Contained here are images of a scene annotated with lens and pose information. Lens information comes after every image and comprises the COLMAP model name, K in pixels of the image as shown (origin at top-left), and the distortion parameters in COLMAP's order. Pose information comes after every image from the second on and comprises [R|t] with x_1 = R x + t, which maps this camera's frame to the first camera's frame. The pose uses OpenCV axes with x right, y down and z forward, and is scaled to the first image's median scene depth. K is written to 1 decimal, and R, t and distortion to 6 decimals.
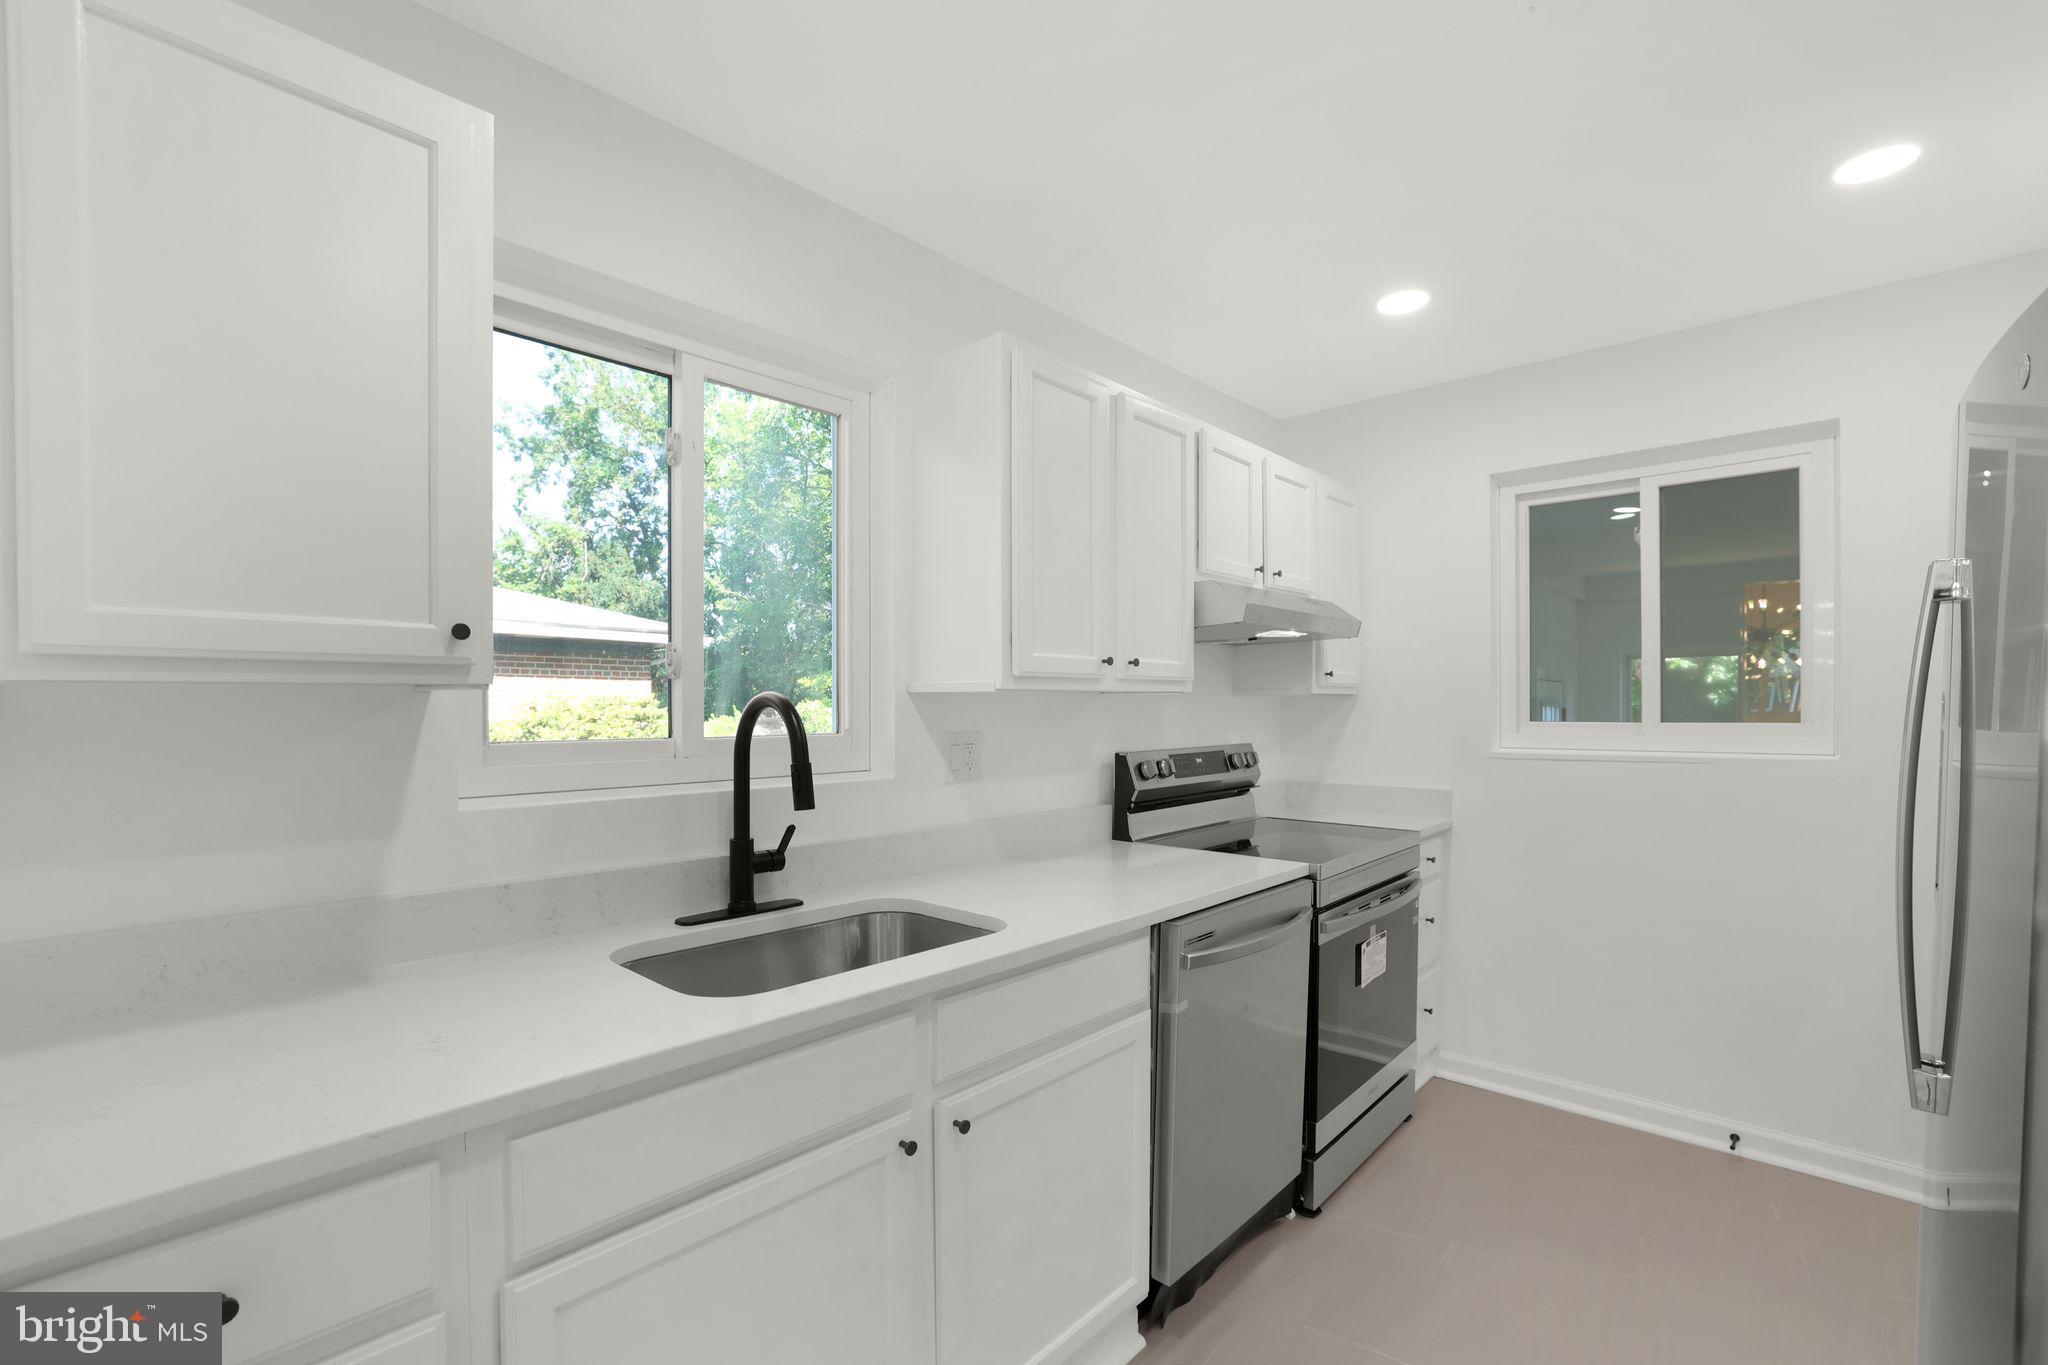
lens RADIAL K [[883.1, 0, 1021.3], [0, 883.1, 757.4], [0, 0, 1]] dist [-0.001369, -0.013754]
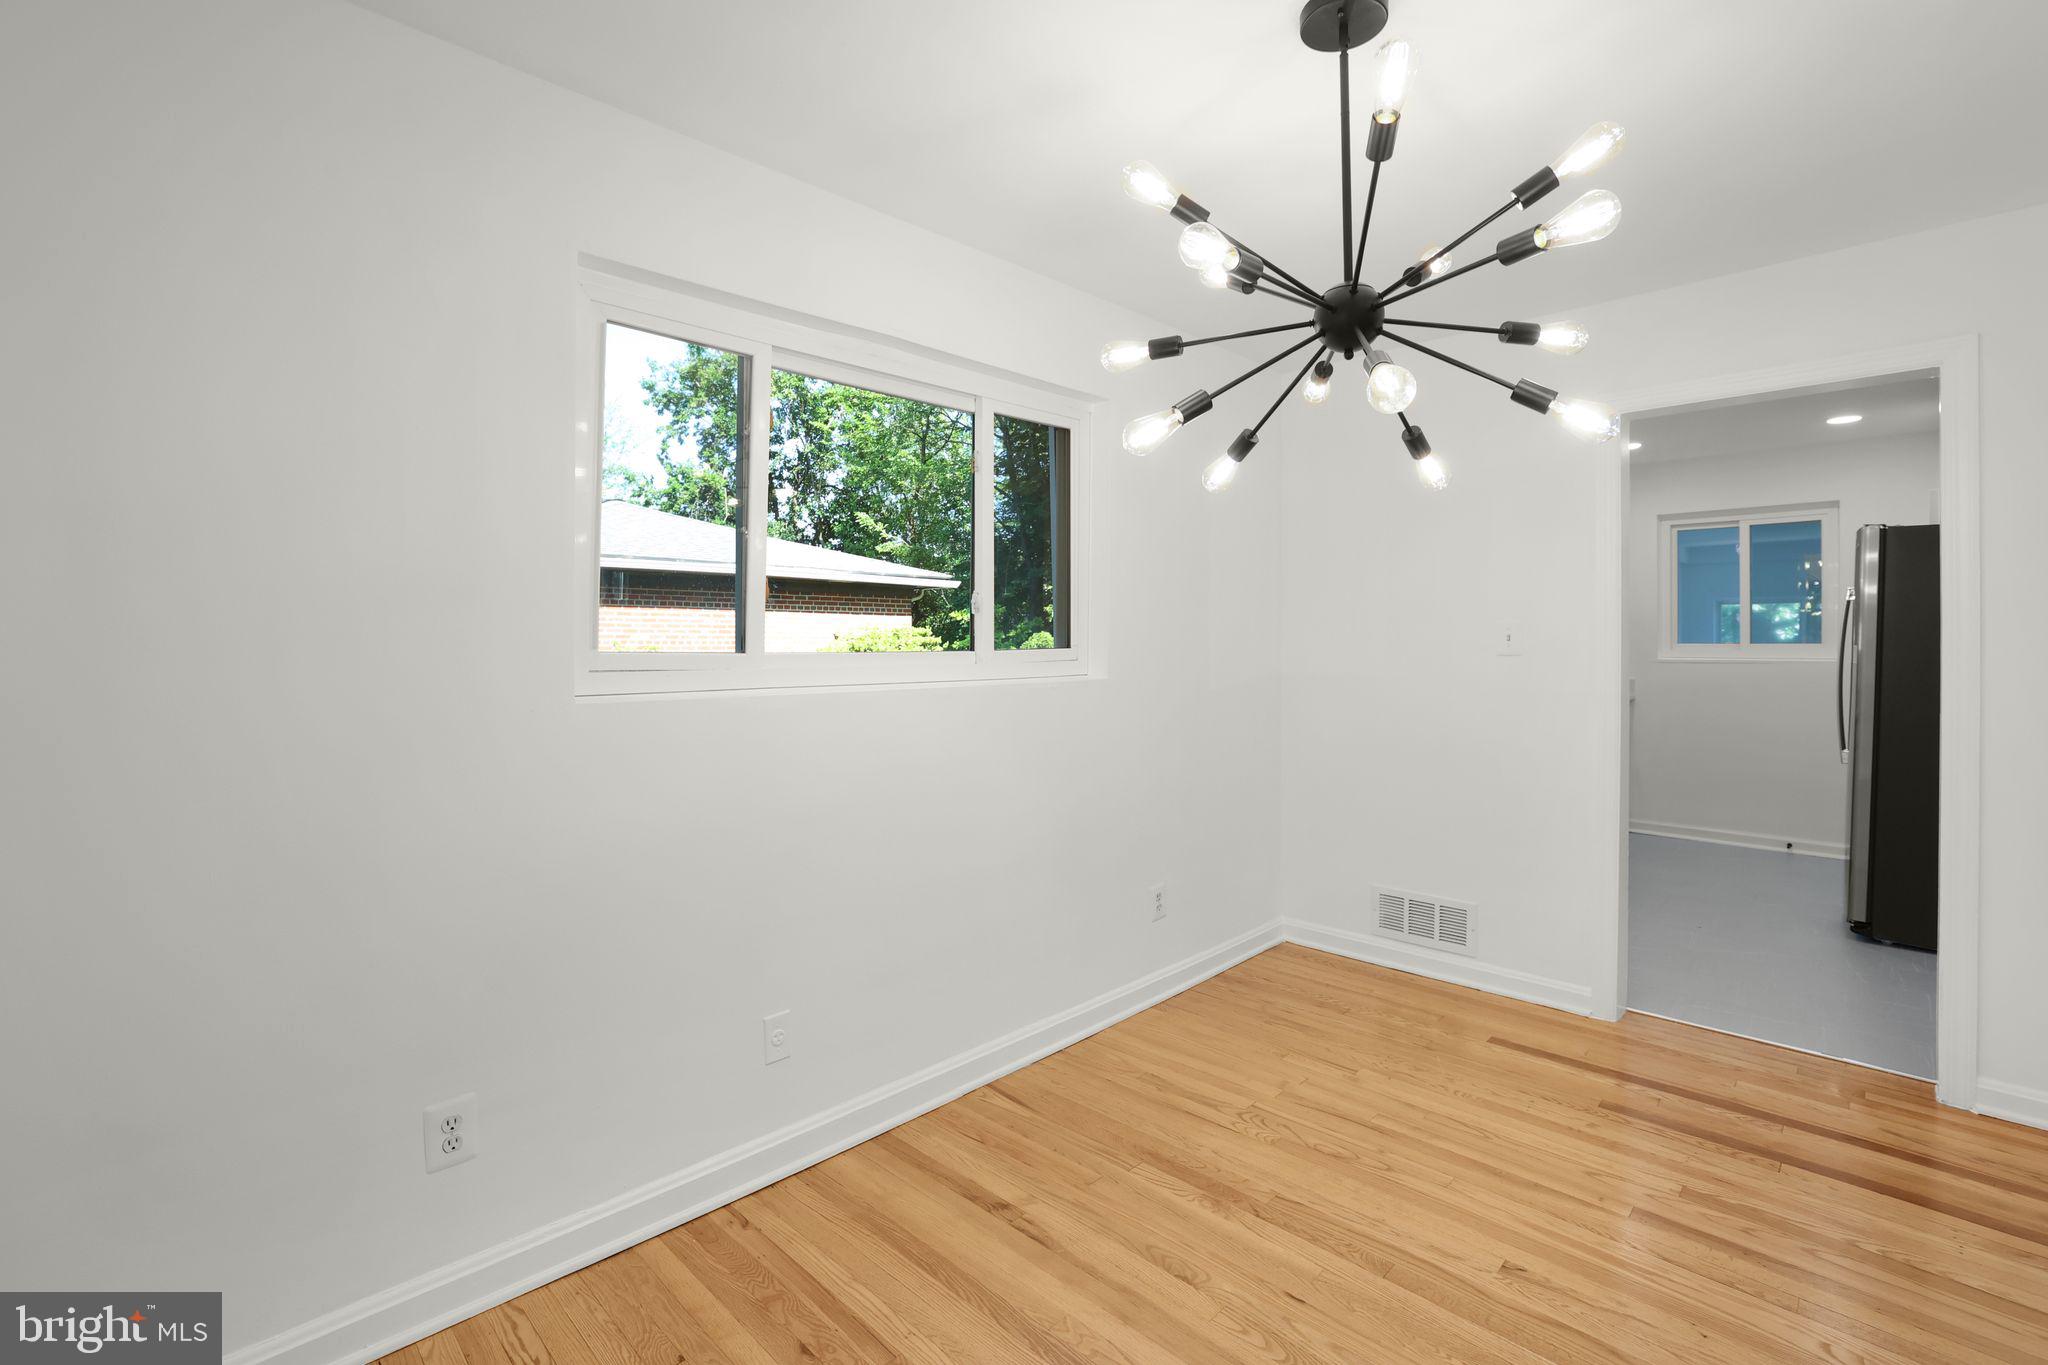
lens RADIAL K [[893.8, 0, 1030.1], [0, 893.8, 678.0], [0, 0, 1]] dist [-0.051443, 0.018731]
pose [[0.998705, 0.005525, -0.050570, -0.810882], [-0.006292, 0.999868, -0.015002, 0.080482], [0.050481, 0.015301, 0.998608, -1.064027]]
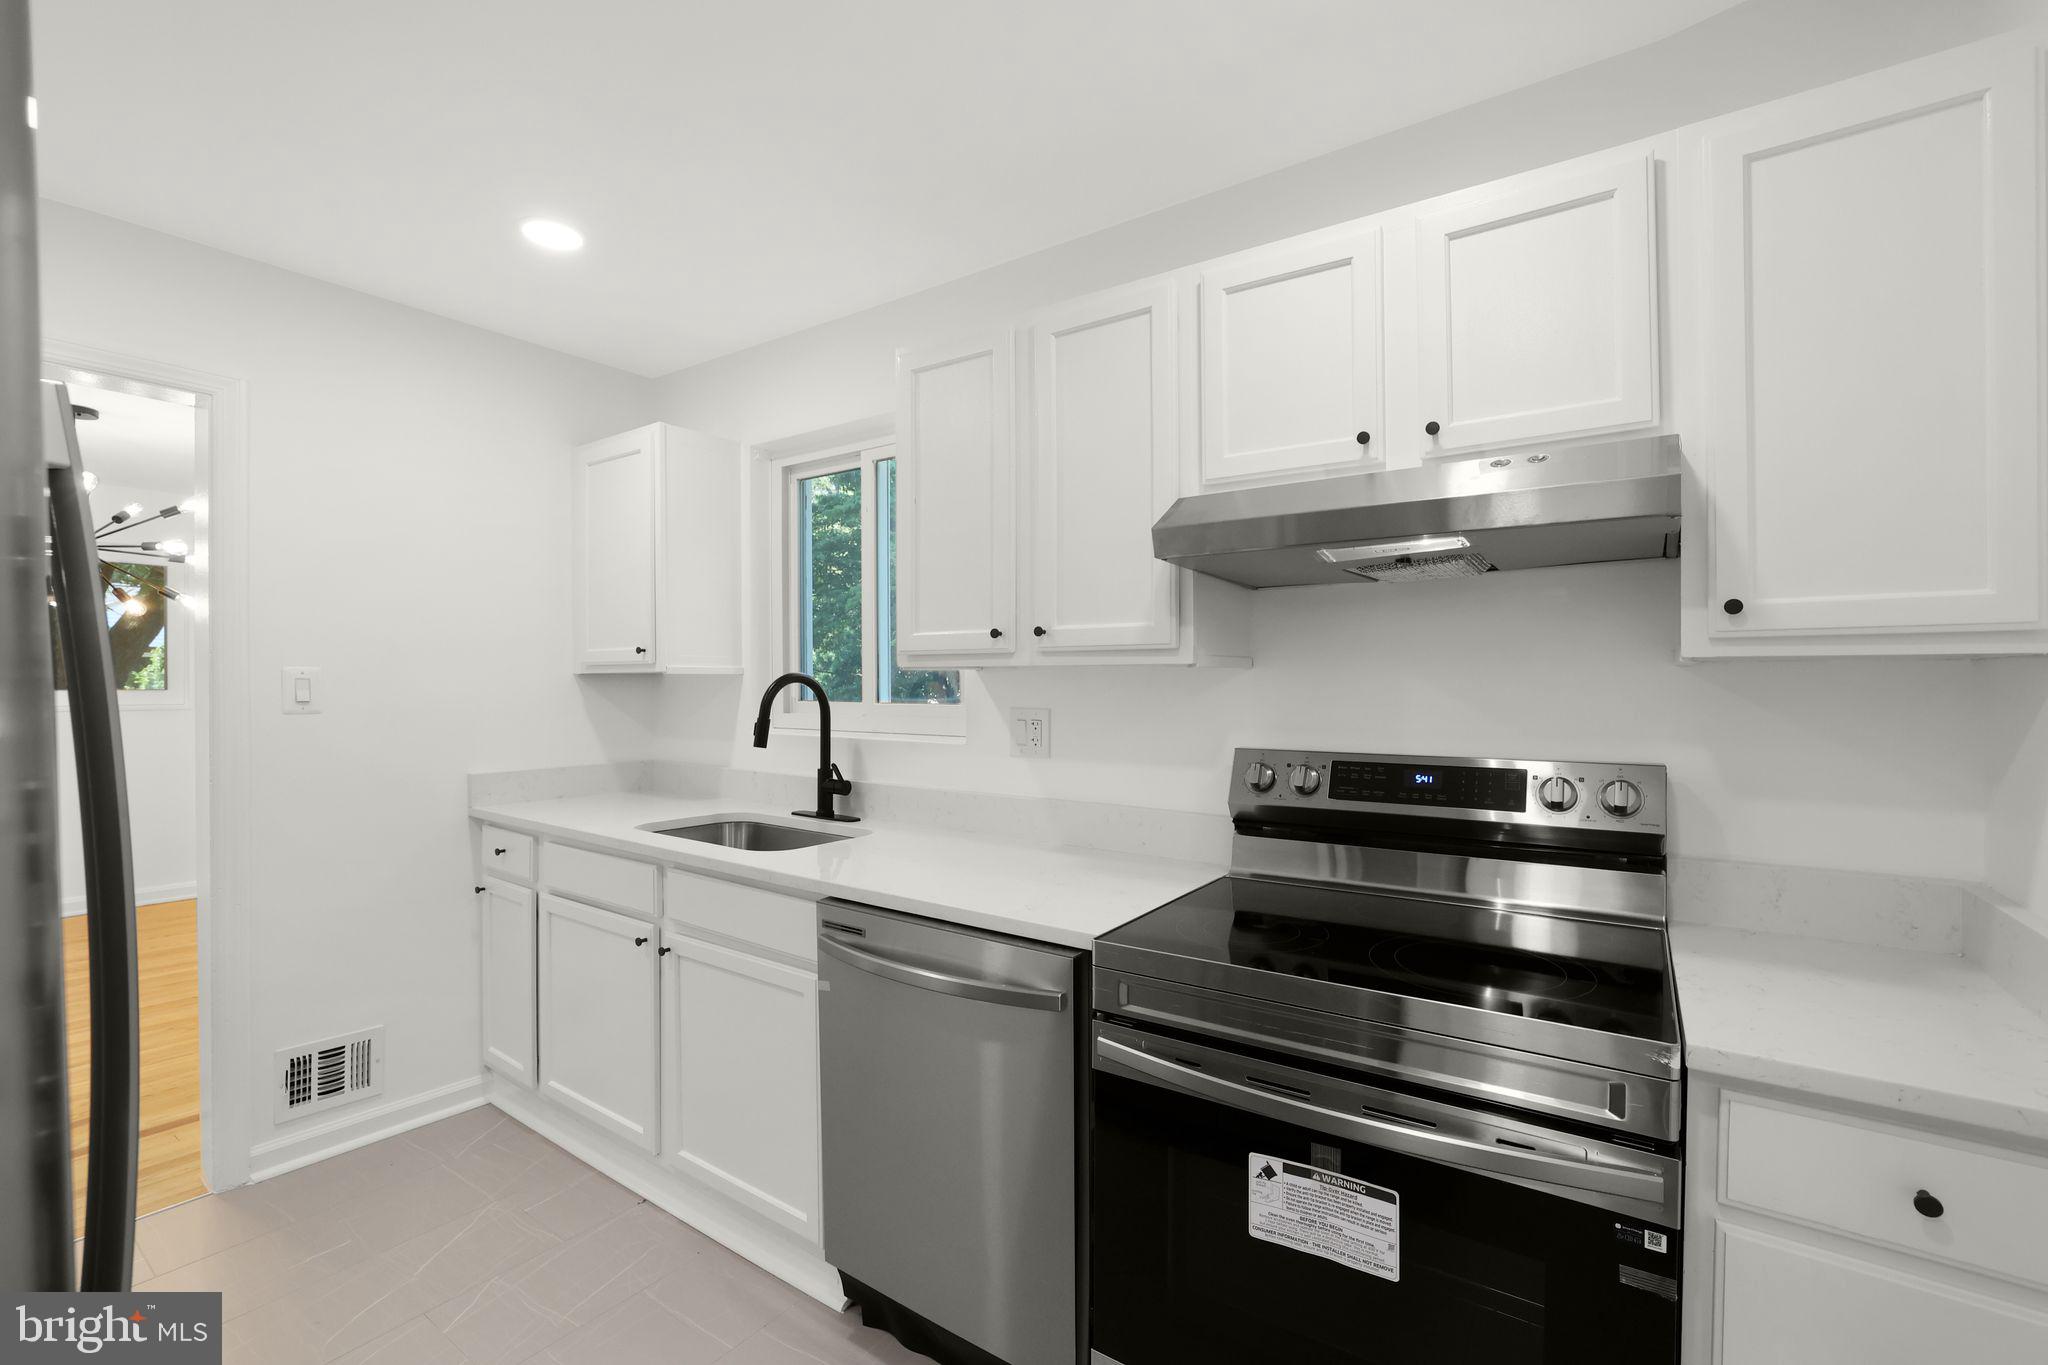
lens RADIAL K [[893.8, 0, 1030.1], [0, 893.8, 678.0], [0, 0, 1]] dist [-0.051443, 0.018731]
pose [[0.111408, -0.006607, -0.993753, 0.795055], [-0.055540, 0.998374, -0.012864, -0.041644], [0.992222, 0.056626, 0.110859, 0.732514]]
